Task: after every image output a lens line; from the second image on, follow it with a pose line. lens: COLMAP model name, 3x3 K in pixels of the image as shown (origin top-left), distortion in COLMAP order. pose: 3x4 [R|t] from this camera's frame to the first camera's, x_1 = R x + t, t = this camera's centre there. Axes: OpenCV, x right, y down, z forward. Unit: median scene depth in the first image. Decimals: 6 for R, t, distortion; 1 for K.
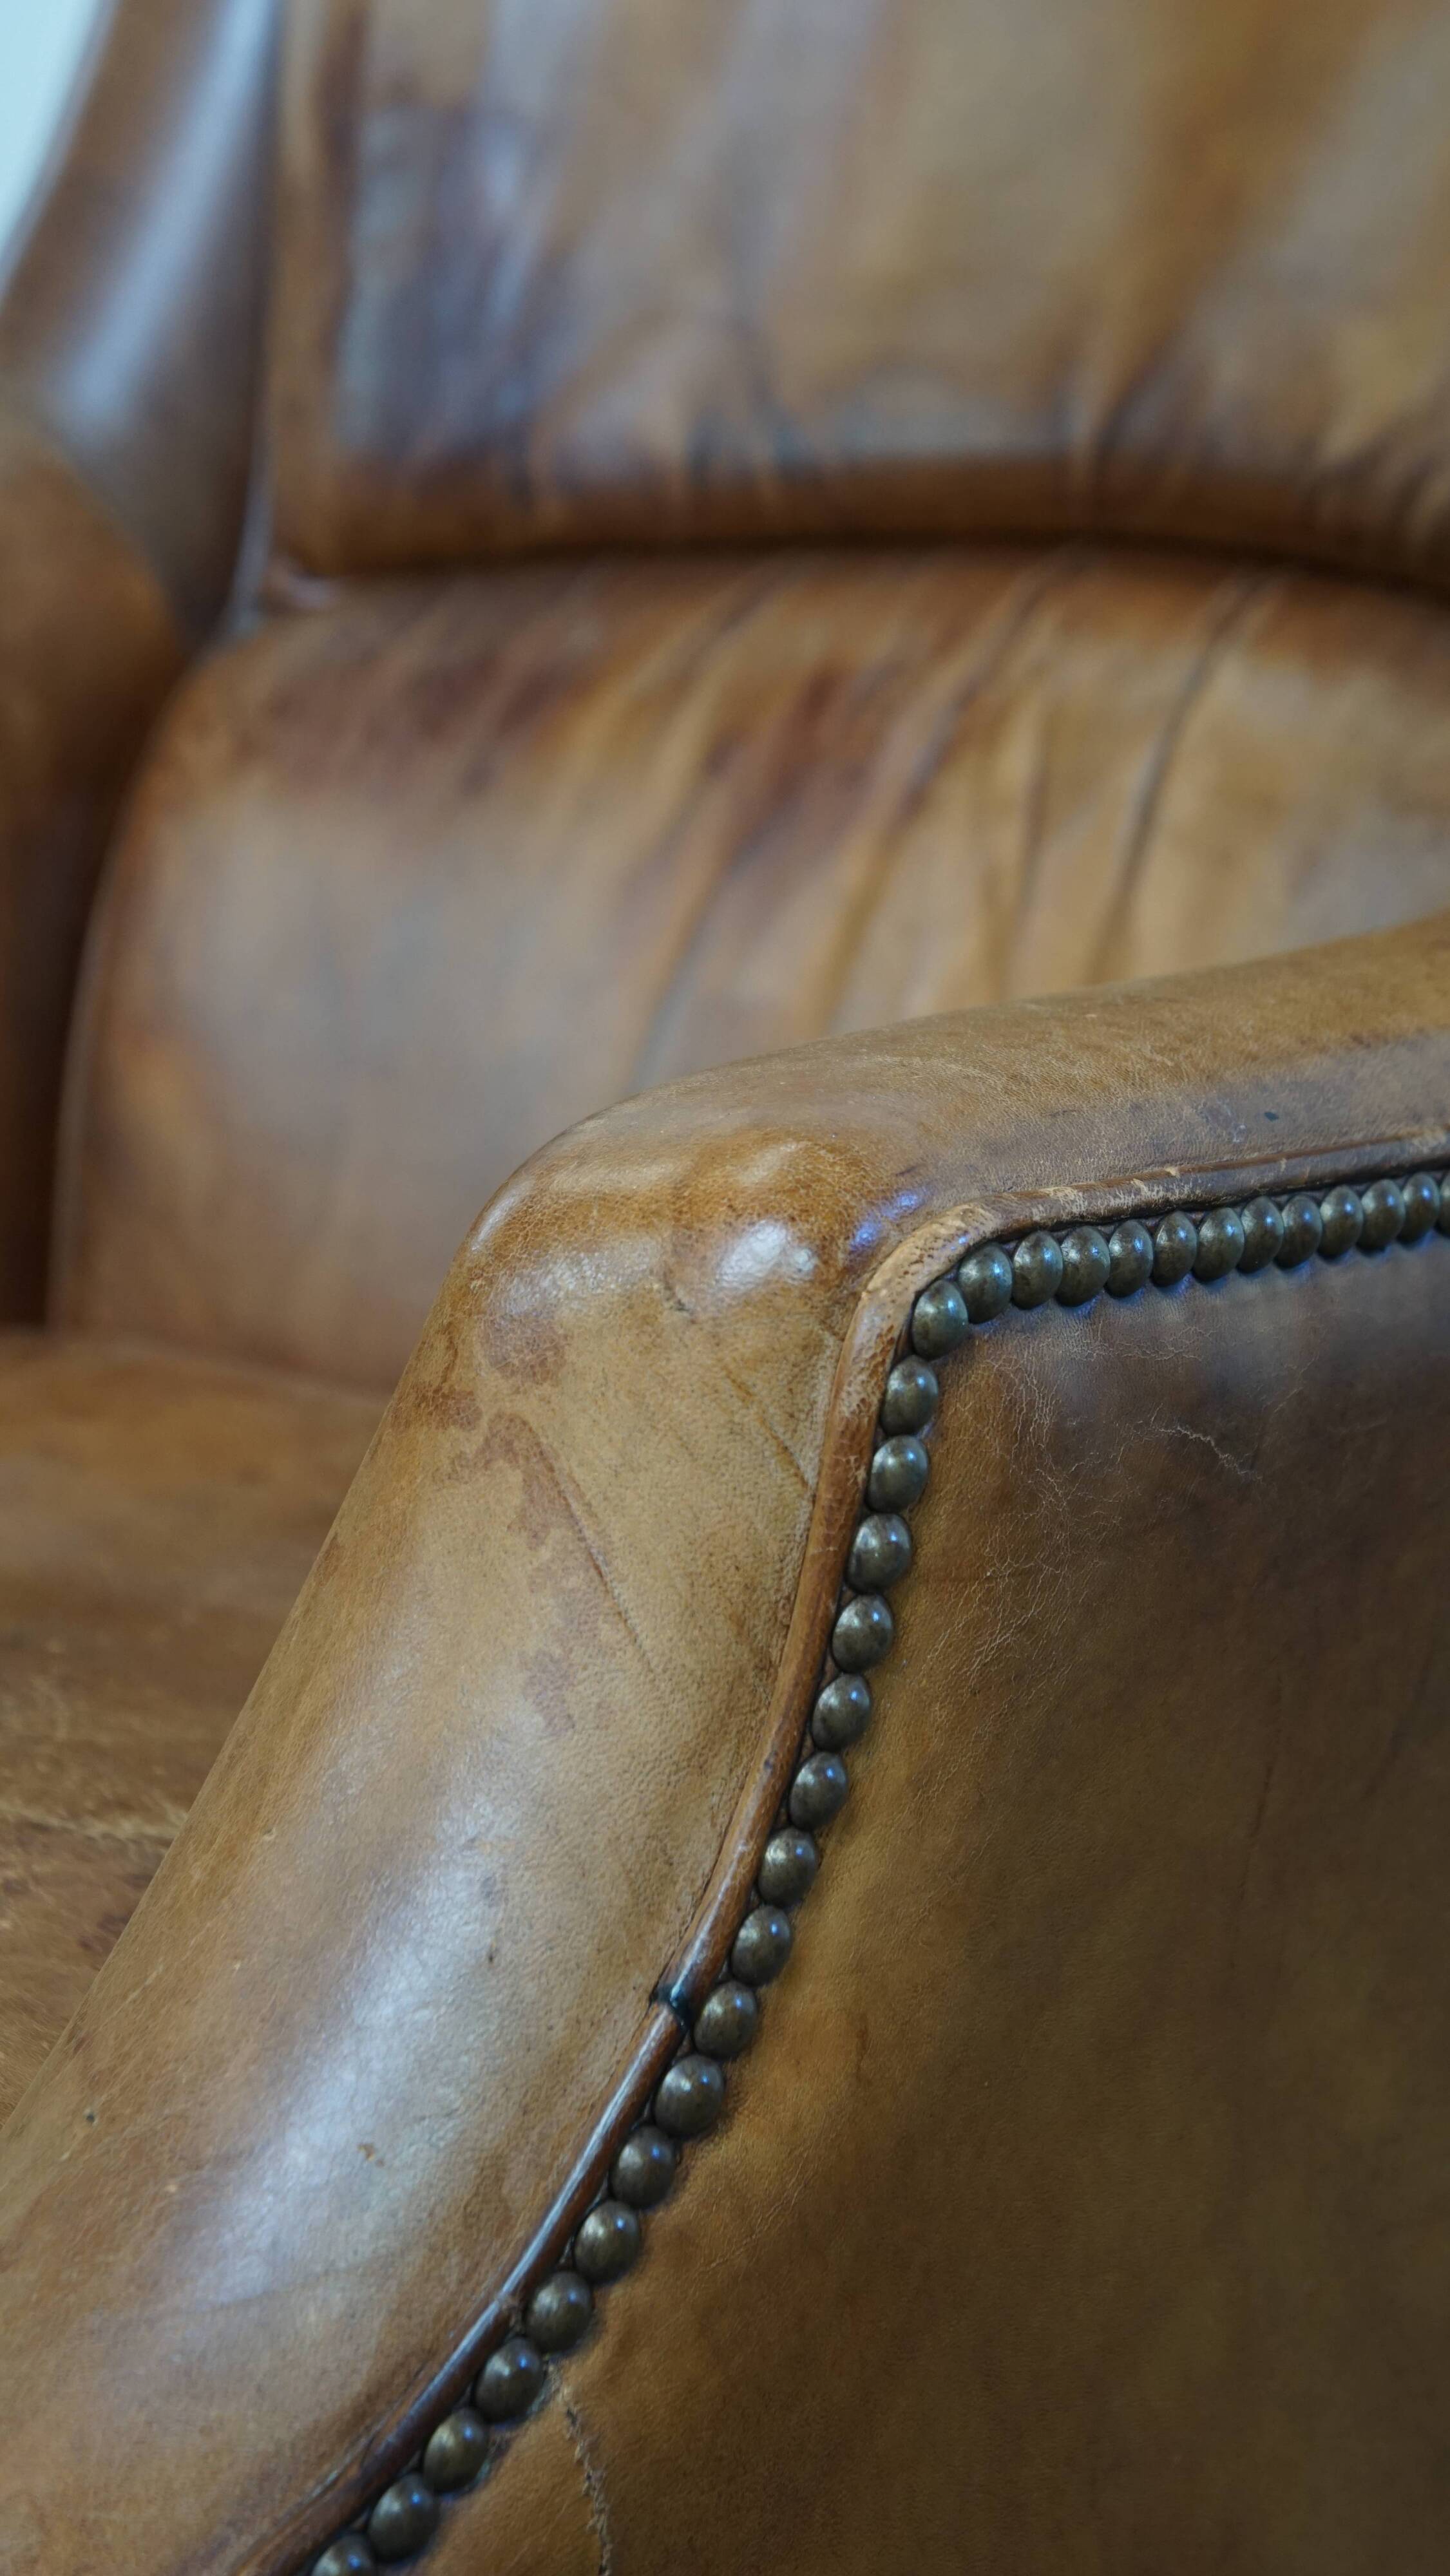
lens RADIAL K [[5730.2, 0, 735.6], [0, 5730.2, 1236.8], [0, 0, 1]] dist [0.306749, -0.621959]
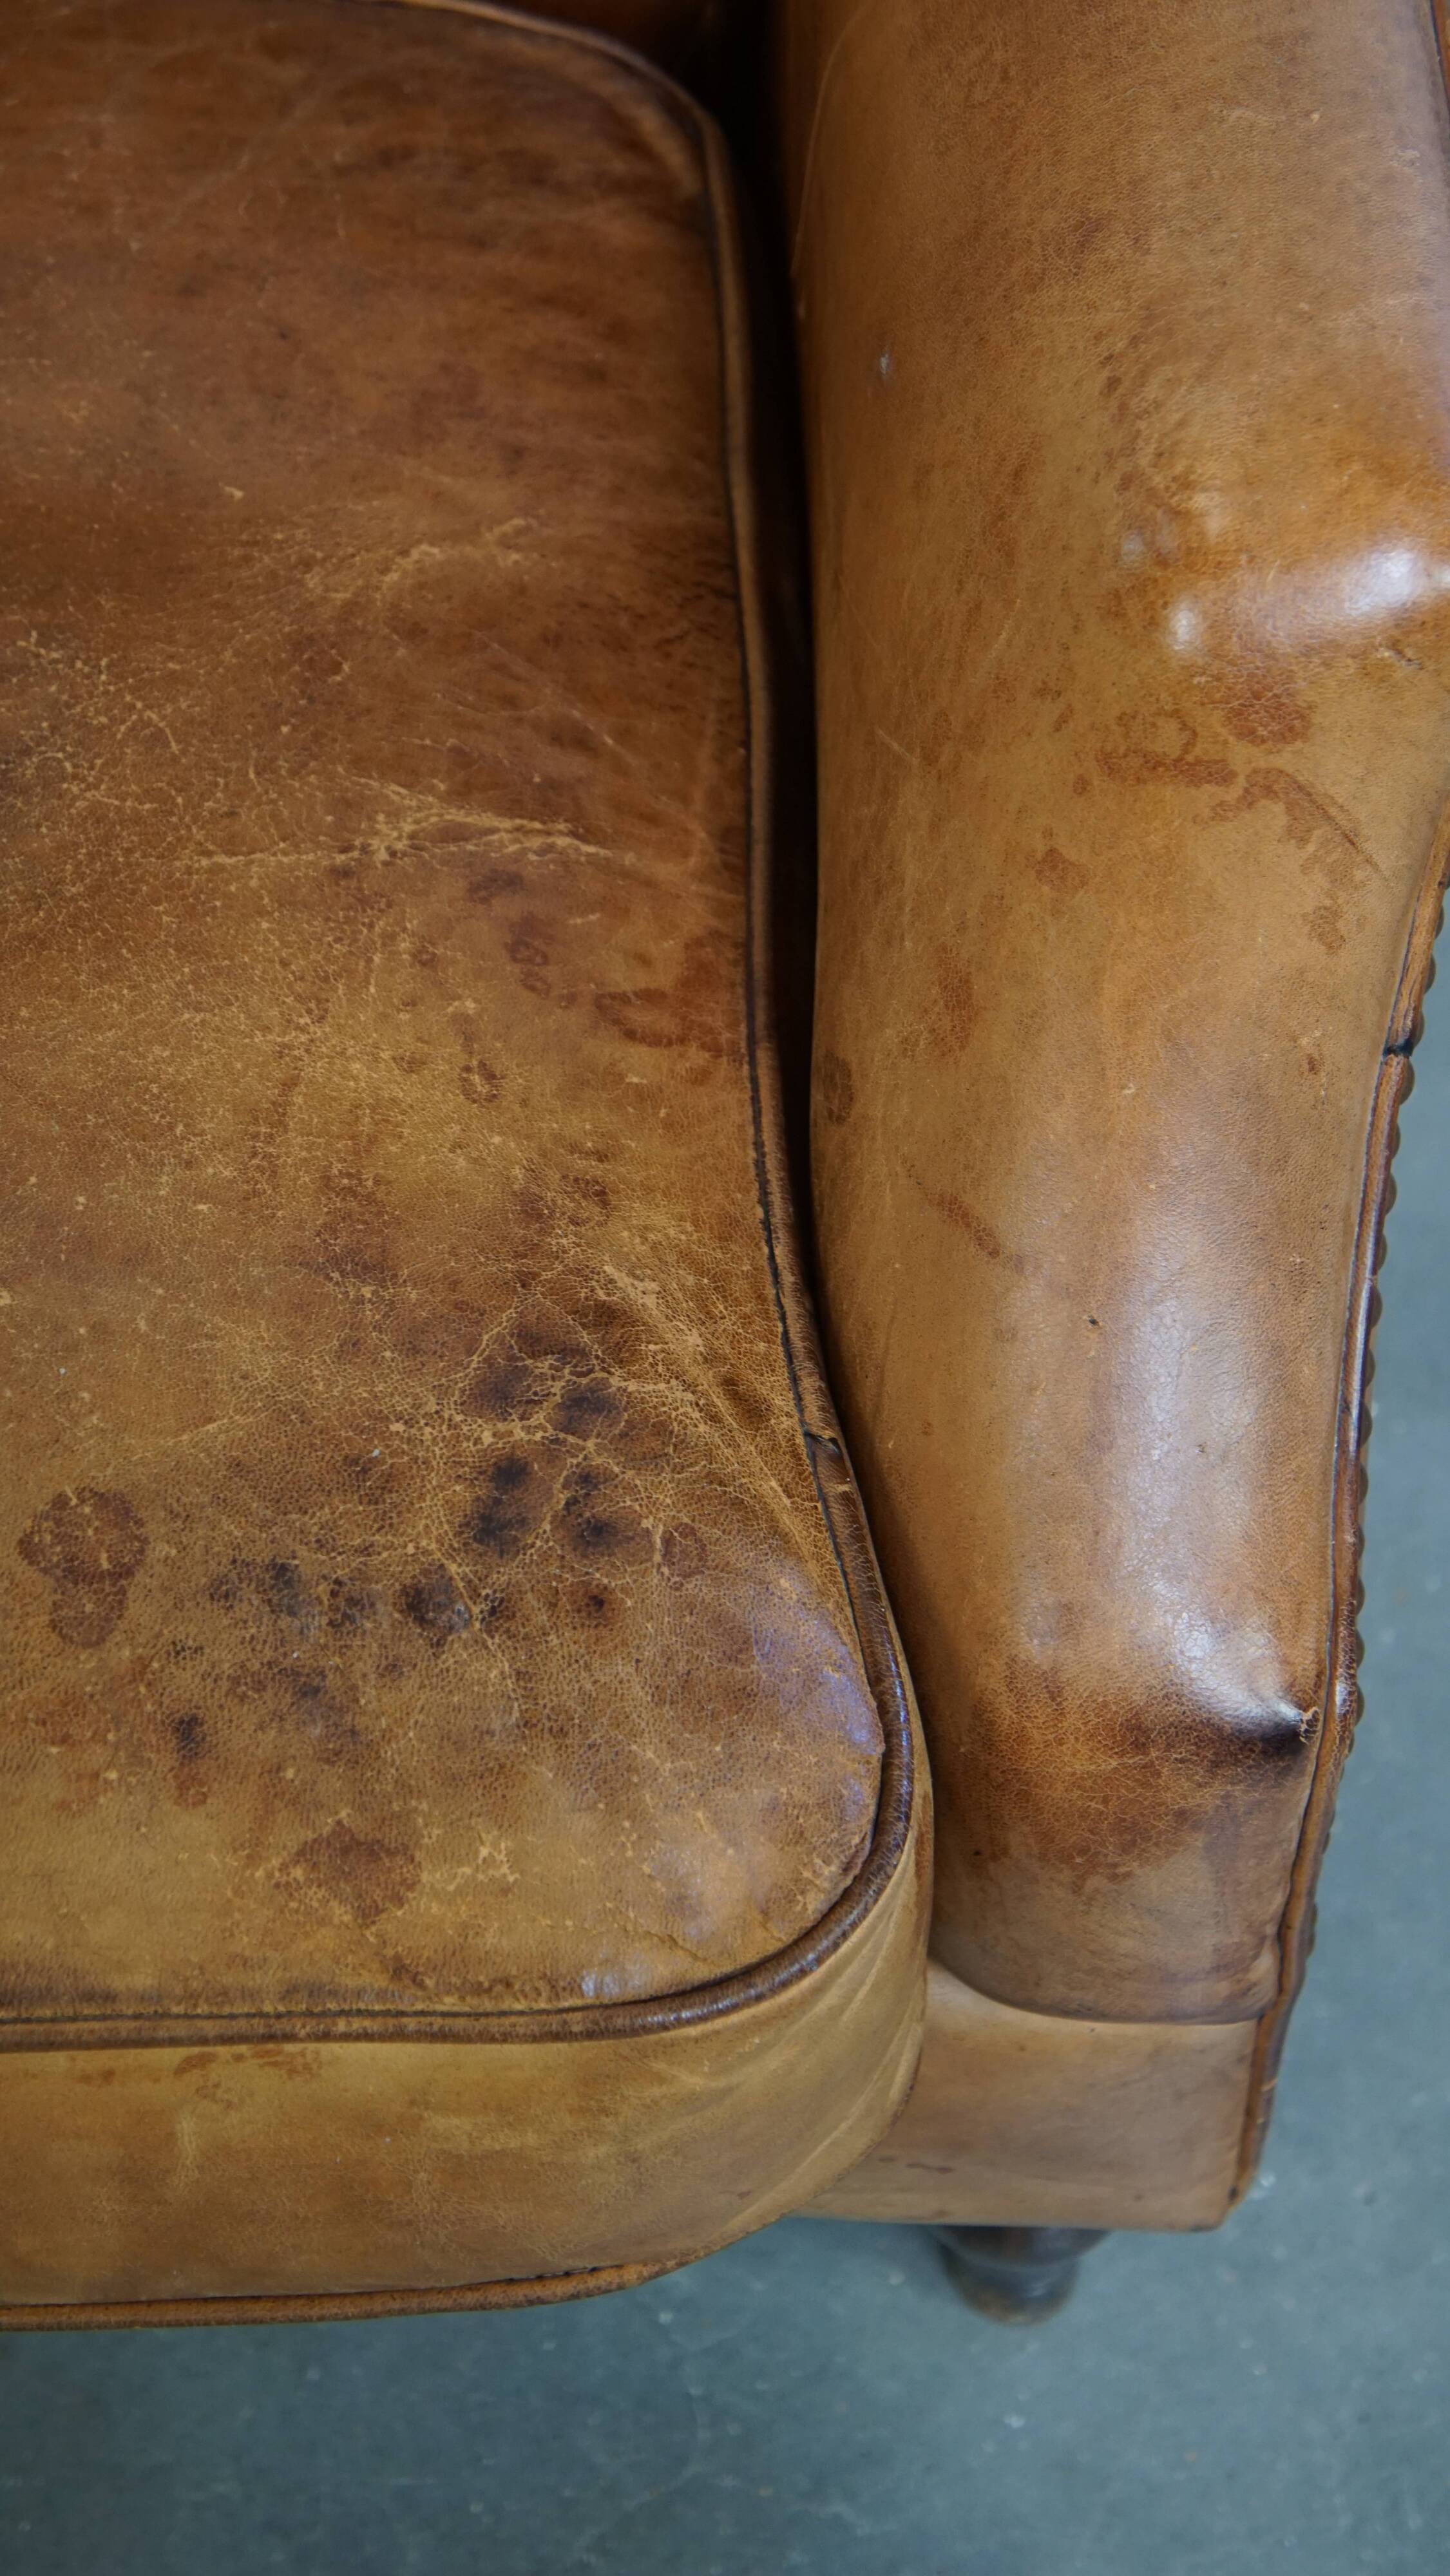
lens RADIAL K [[4334.0, 0, 725.0], [0, 4334.0, 1288.0], [0, 0, 1]] dist [0.176567, 0.817995]
pose [[0.768108, -0.534427, 0.352701, -0.534341], [0.151005, 0.686468, 0.711308, -0.596371], [-0.622260, -0.493102, 0.607983, 0.427506]]
